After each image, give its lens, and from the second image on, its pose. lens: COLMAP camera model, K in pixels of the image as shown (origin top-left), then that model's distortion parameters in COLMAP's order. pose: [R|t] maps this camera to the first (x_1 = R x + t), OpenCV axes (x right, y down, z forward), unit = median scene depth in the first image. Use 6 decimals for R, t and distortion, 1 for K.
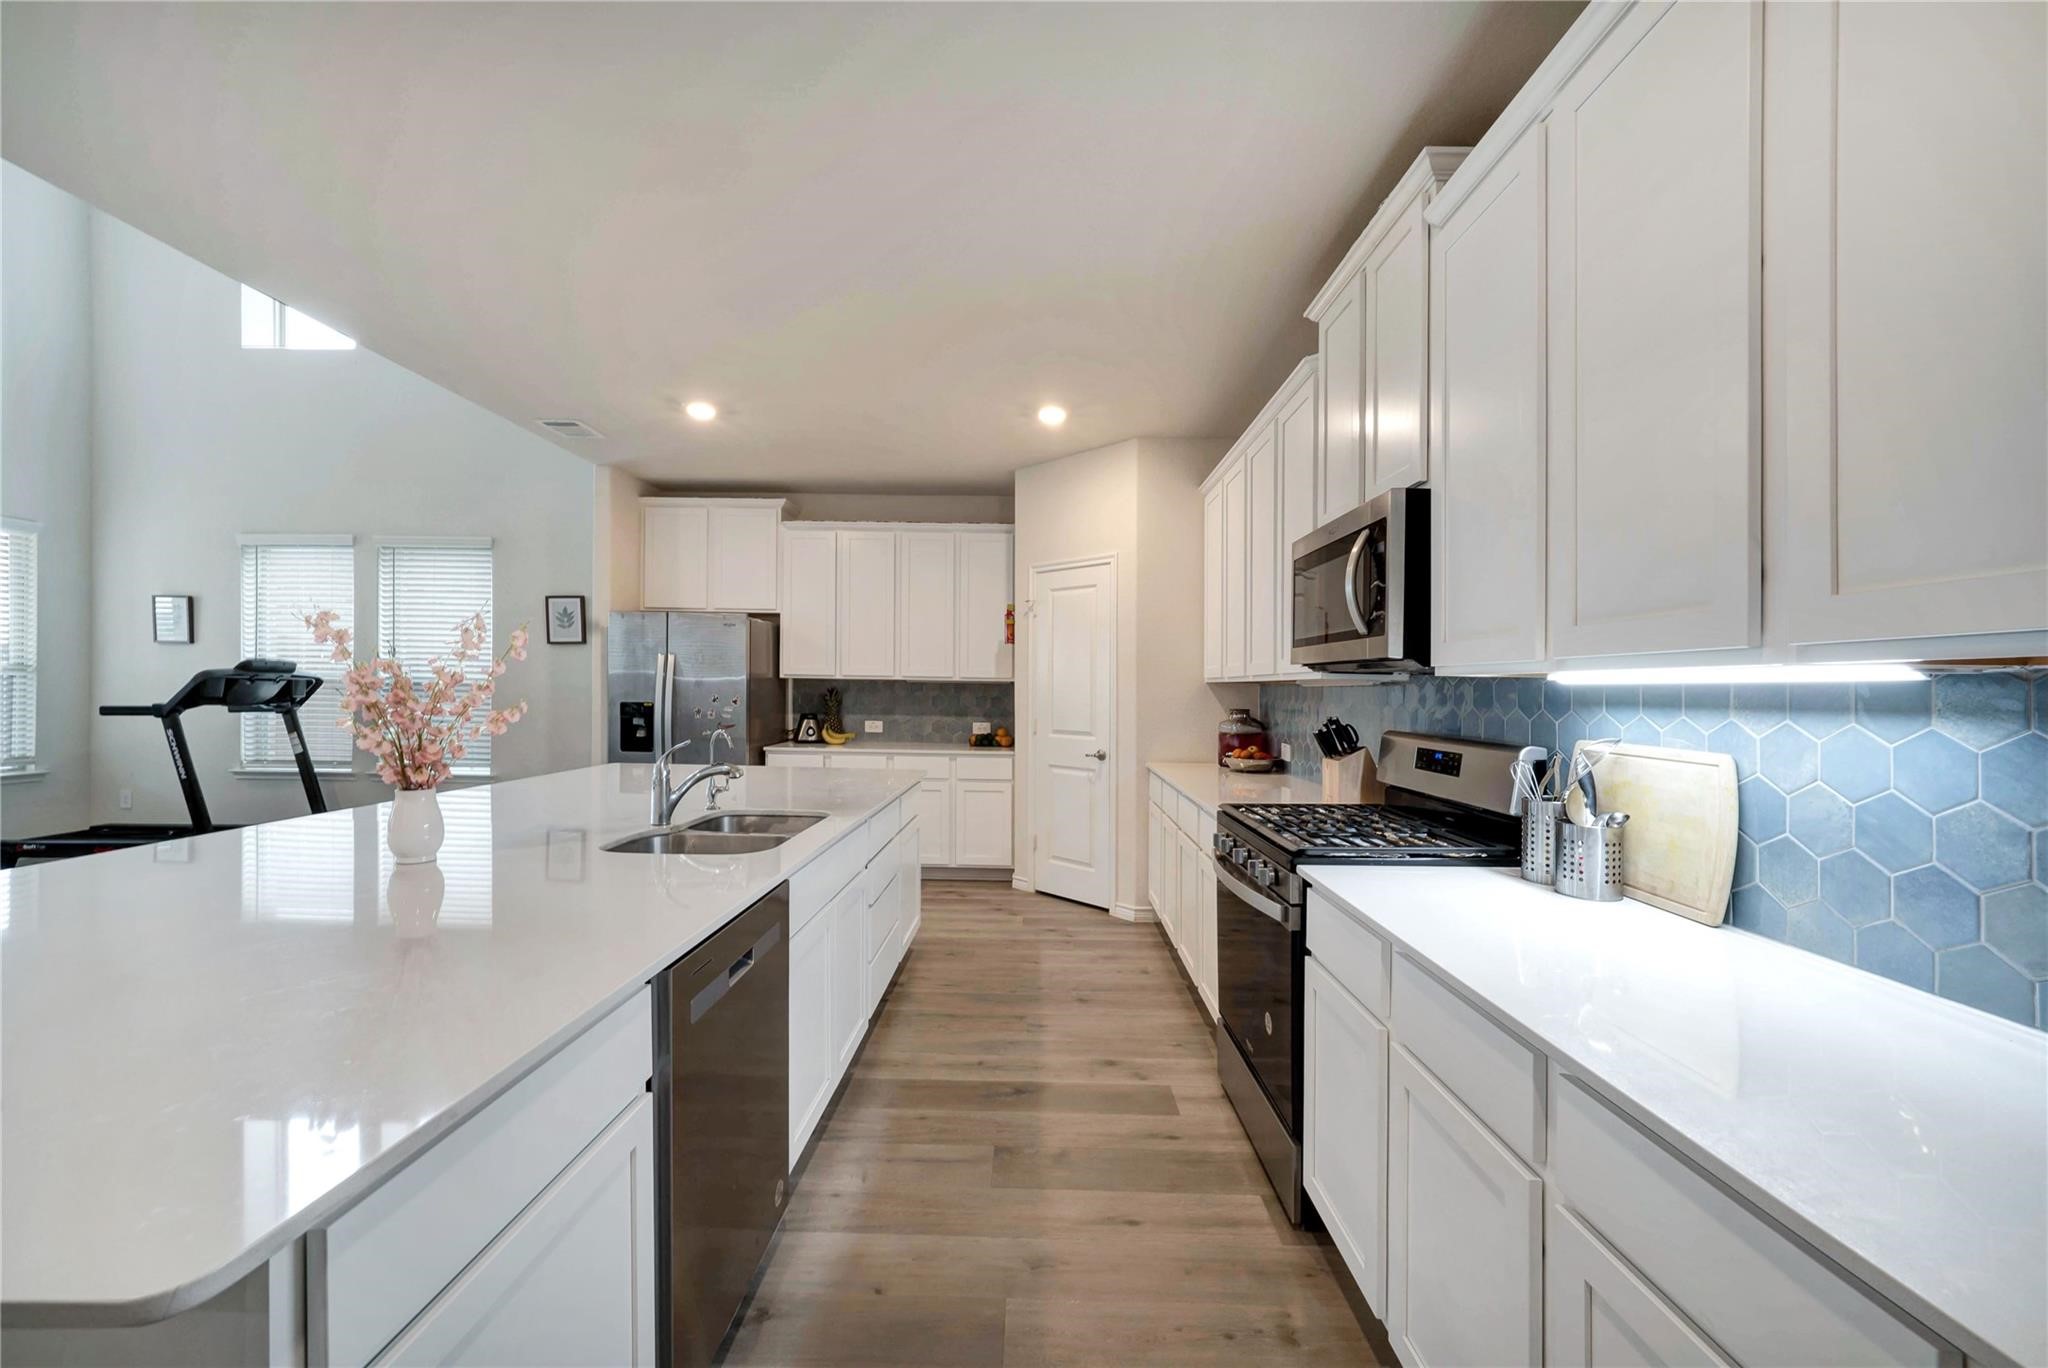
lens RADIAL K [[806.2, 0, 1011.2], [0, 806.2, 688.0], [0, 0, 1]] dist [-0.013034, 0.002607]
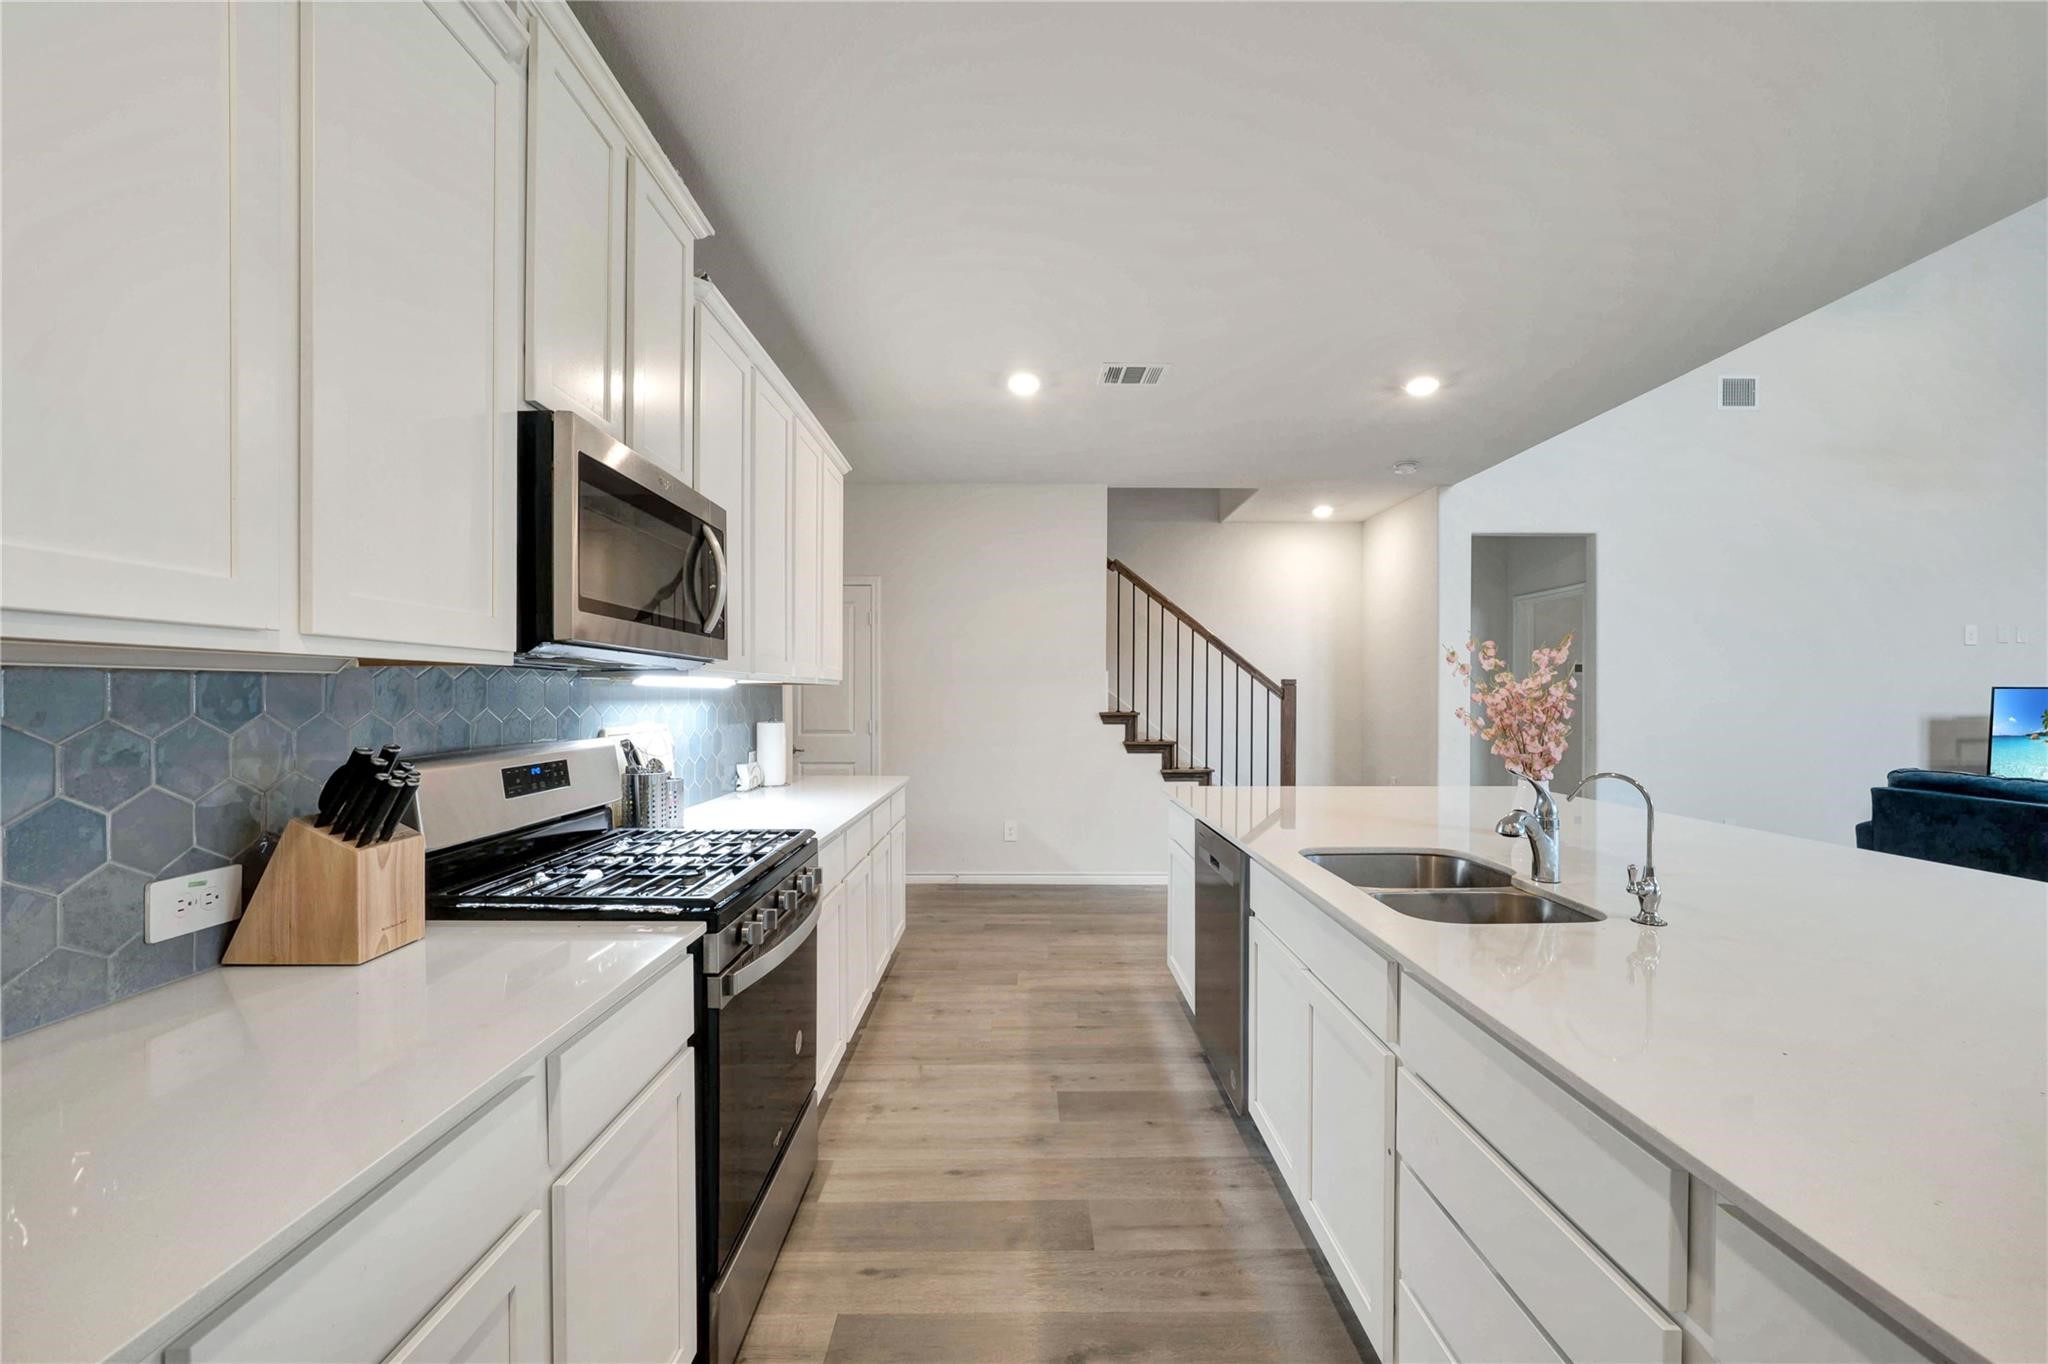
lens RADIAL K [[806.2, 0, 1012.5], [0, 806.2, 701.5], [0, 0, 1]] dist [-0.013034, 0.002607]
pose [[-0.999629, -0.014639, -0.022966, 0.046047], [-0.014720, 0.999886, 0.003362, 0.003395], [0.022914, 0.003699, -0.999731, 0.926157]]
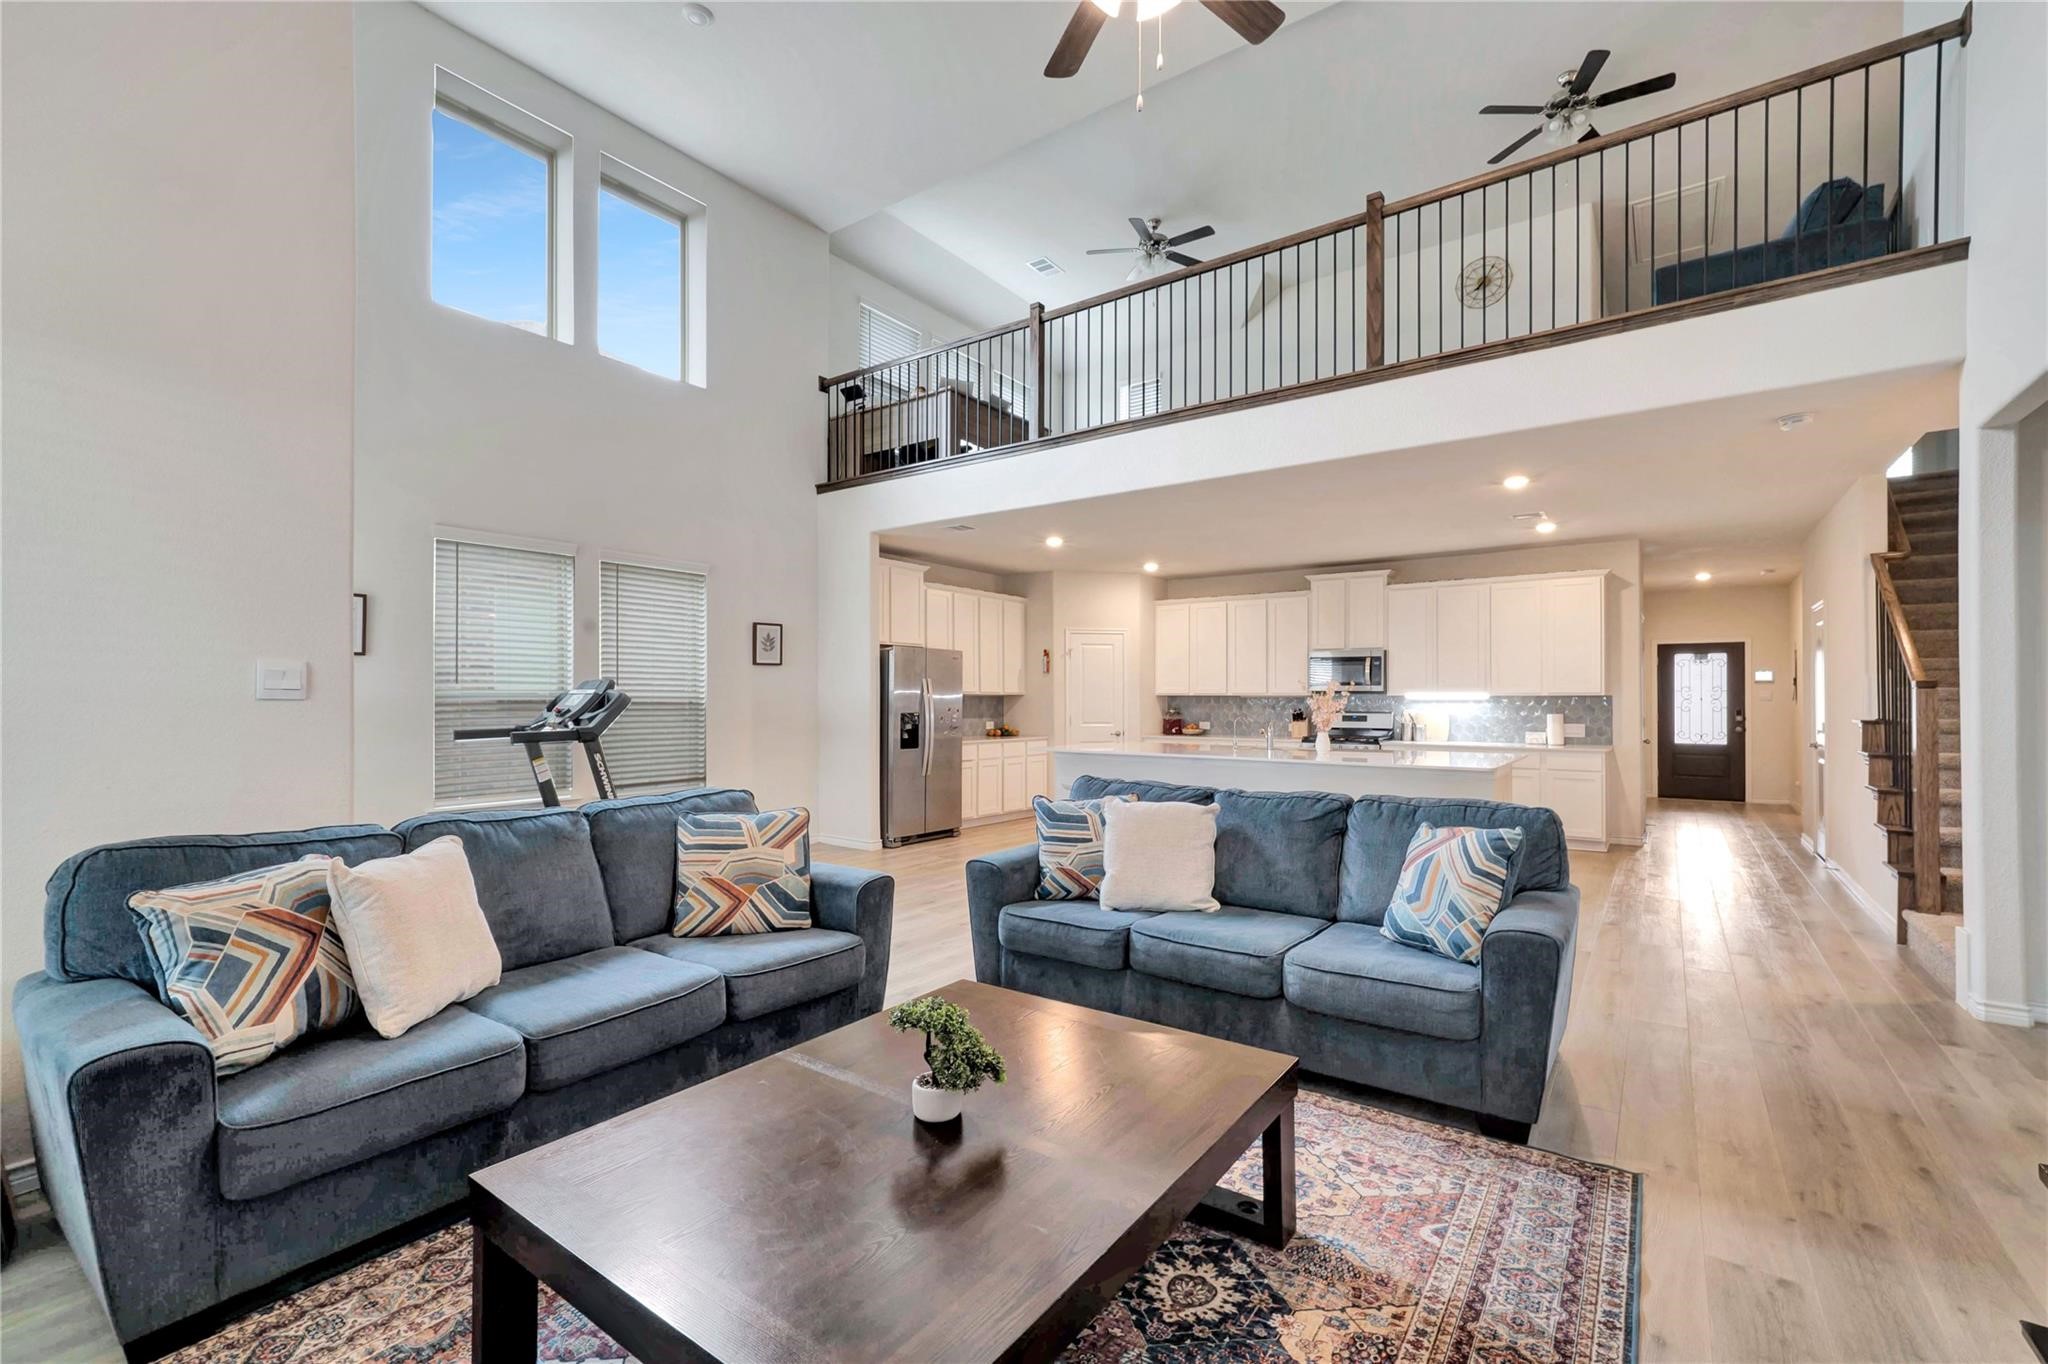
lens RADIAL K [[896.3, 0, 1034.5], [0, 896.3, 679.4], [0, 0, 1]] dist [0.002067, -0.000291]
pose [[0.571235, 0.003221, 0.820780, -1.850750], [0.004857, 0.999962, -0.007304, -0.031890], [-0.820772, 0.008159, 0.571197, -0.062103]]
